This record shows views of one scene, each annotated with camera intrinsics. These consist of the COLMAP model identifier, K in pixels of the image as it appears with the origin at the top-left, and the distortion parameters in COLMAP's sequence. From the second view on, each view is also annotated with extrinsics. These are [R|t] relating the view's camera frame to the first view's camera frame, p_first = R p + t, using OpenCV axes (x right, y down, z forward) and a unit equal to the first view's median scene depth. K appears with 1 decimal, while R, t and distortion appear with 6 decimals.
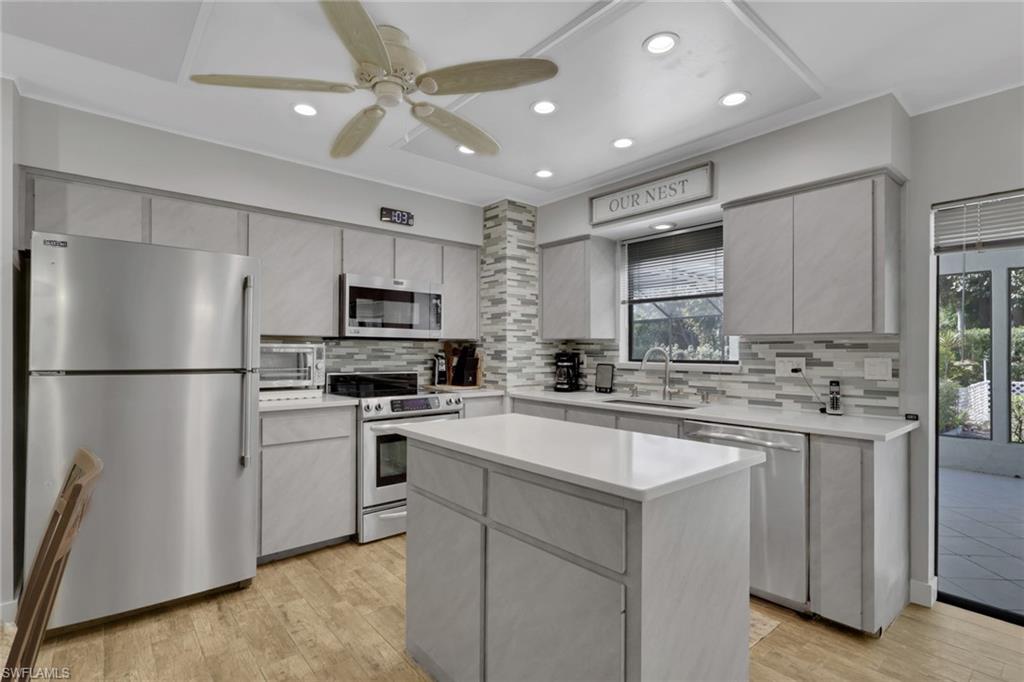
lens RADIAL K [[486.4, 0, 518.1], [0, 486.4, 350.9], [0, 0, 1]] dist [-0.004445, 0.001311]
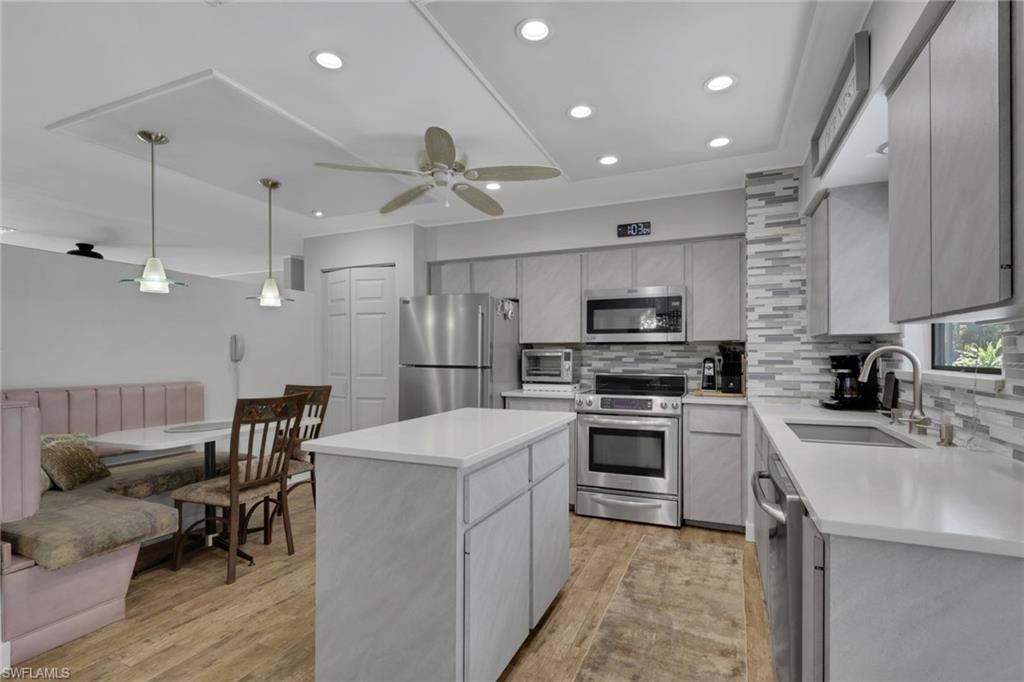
lens RADIAL K [[486.4, 0, 509.8], [0, 486.4, 357.3], [0, 0, 1]] dist [-0.004445, 0.001311]
pose [[0.439014, -0.001272, -0.898480, 0.548907], [0.002915, 0.999996, 0.000008, 0.005553], [0.898476, -0.002622, 0.439015, 0.257652]]
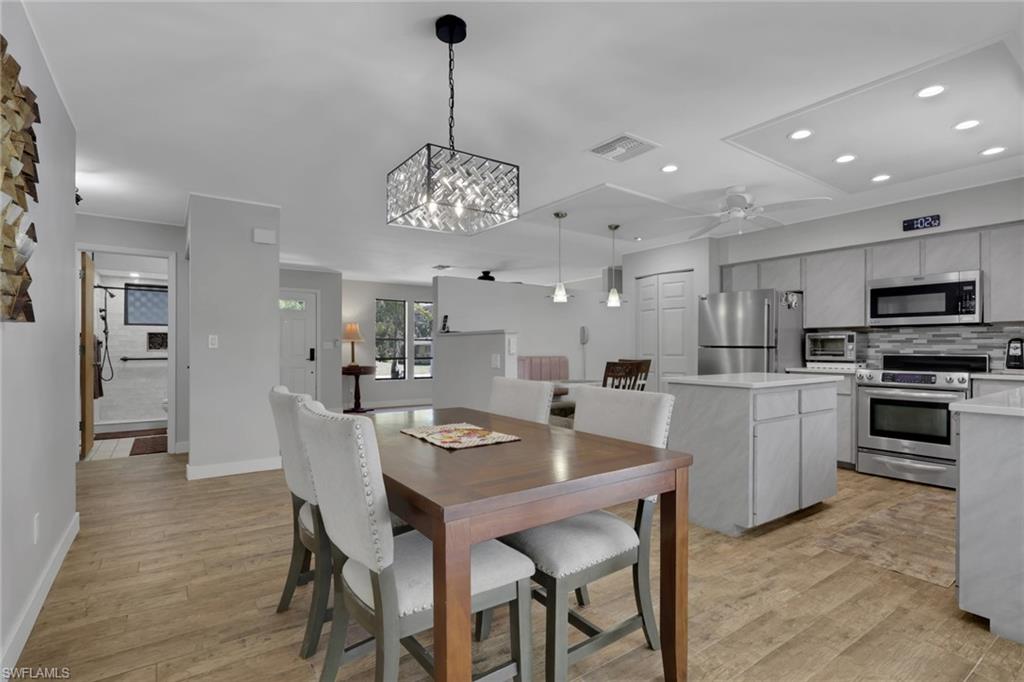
lens RADIAL K [[486.4, 0, 517.7], [0, 486.4, 348.3], [0, 0, 1]] dist [-0.004445, 0.001311]
pose [[-0.084931, -0.004737, -0.996376, 0.938502], [-0.000112, 0.999989, -0.004744, 0.034451], [0.996387, -0.000292, -0.084930, 0.104815]]
